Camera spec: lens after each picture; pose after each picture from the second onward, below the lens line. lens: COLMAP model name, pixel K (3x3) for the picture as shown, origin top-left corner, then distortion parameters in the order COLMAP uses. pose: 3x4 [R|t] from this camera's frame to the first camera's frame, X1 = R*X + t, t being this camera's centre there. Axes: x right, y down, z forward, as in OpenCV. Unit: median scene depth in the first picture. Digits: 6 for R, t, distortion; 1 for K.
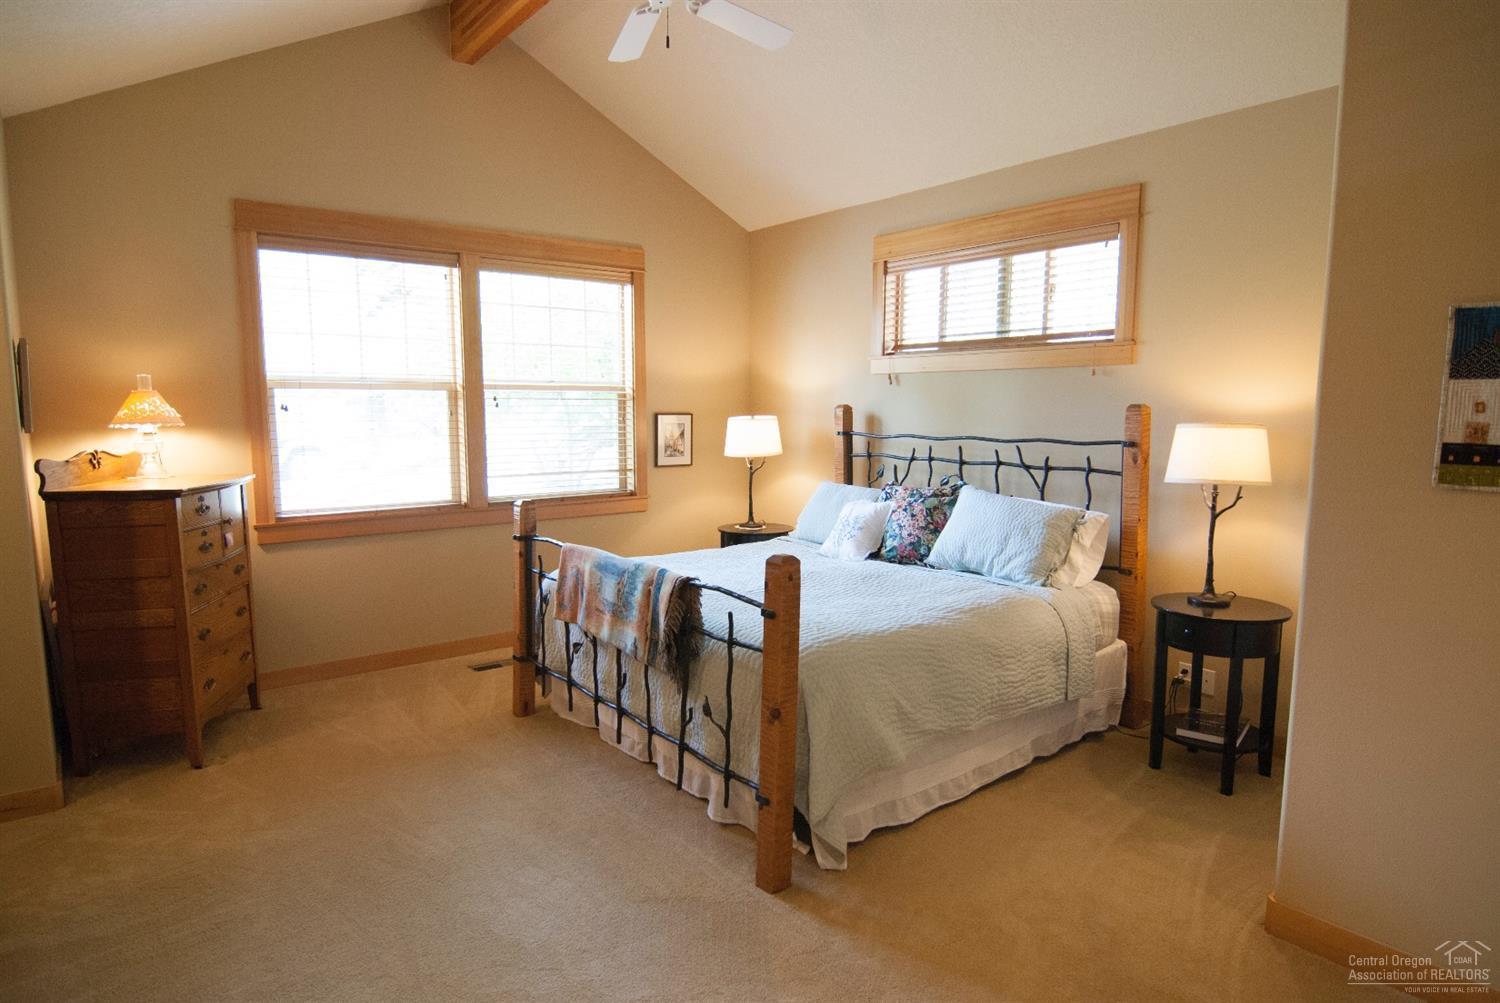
lens RADIAL K [[863.3, 0, 749.7], [0, 863.3, 501.5], [0, 0, 1]] dist [-0.012520, 0.000201]
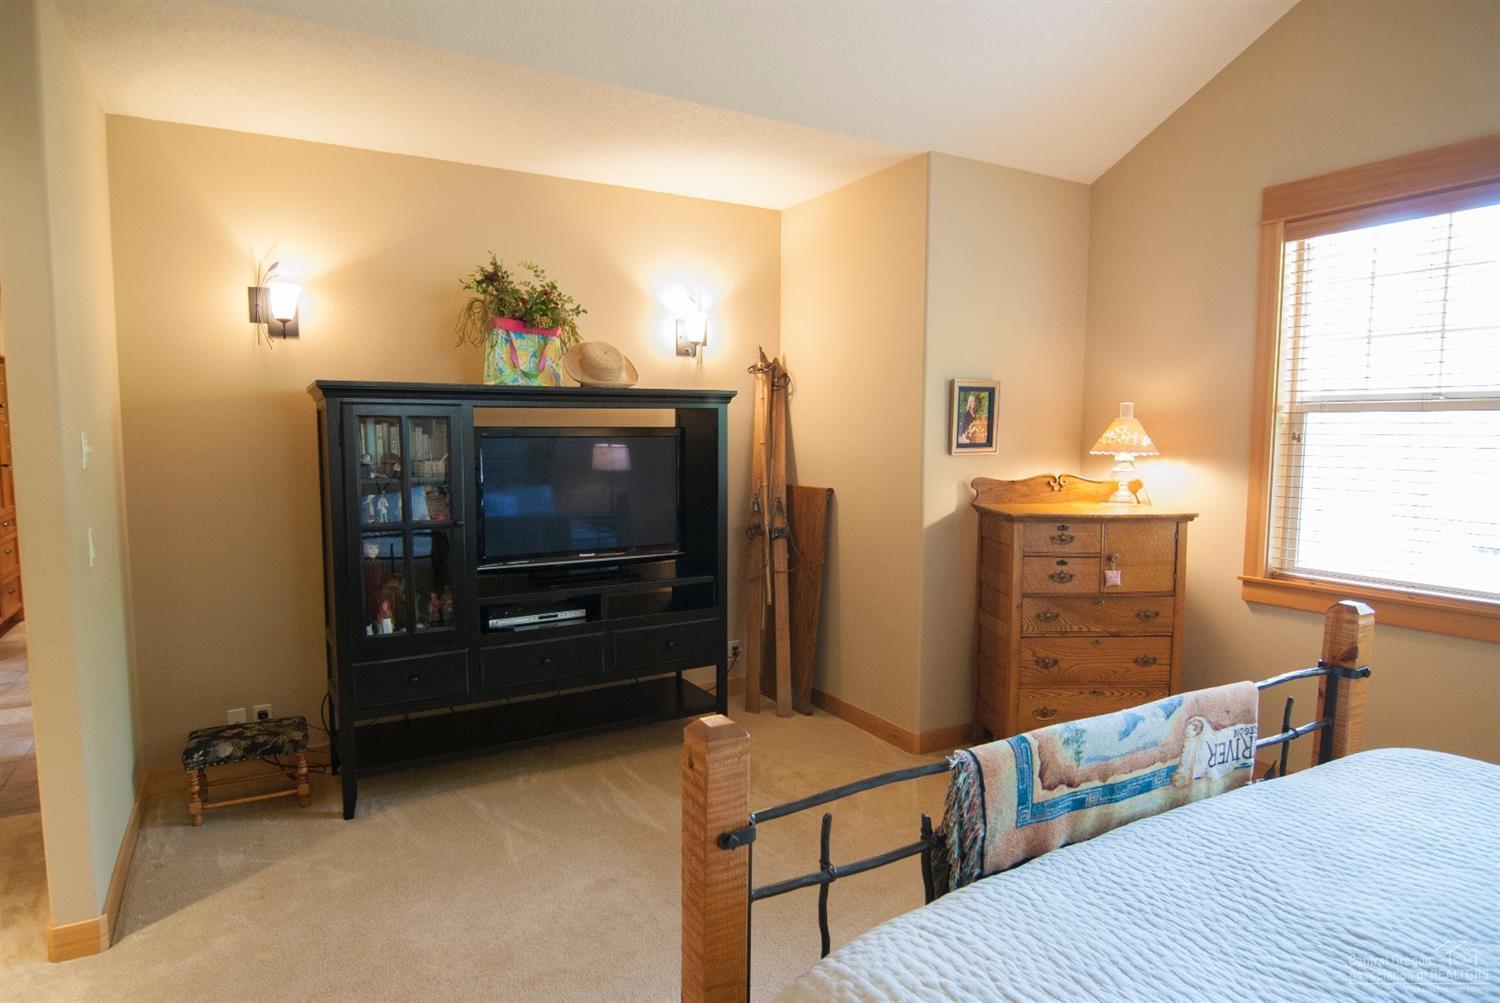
lens RADIAL K [[863.3, 0, 747.6], [0, 863.3, 508.3], [0, 0, 1]] dist [-0.012520, 0.000201]
pose [[-0.148455, 0.082482, -0.985473, 0.348855], [-0.118224, 0.987889, 0.100494, -0.073477], [0.981827, 0.131425, -0.136906, 0.702409]]
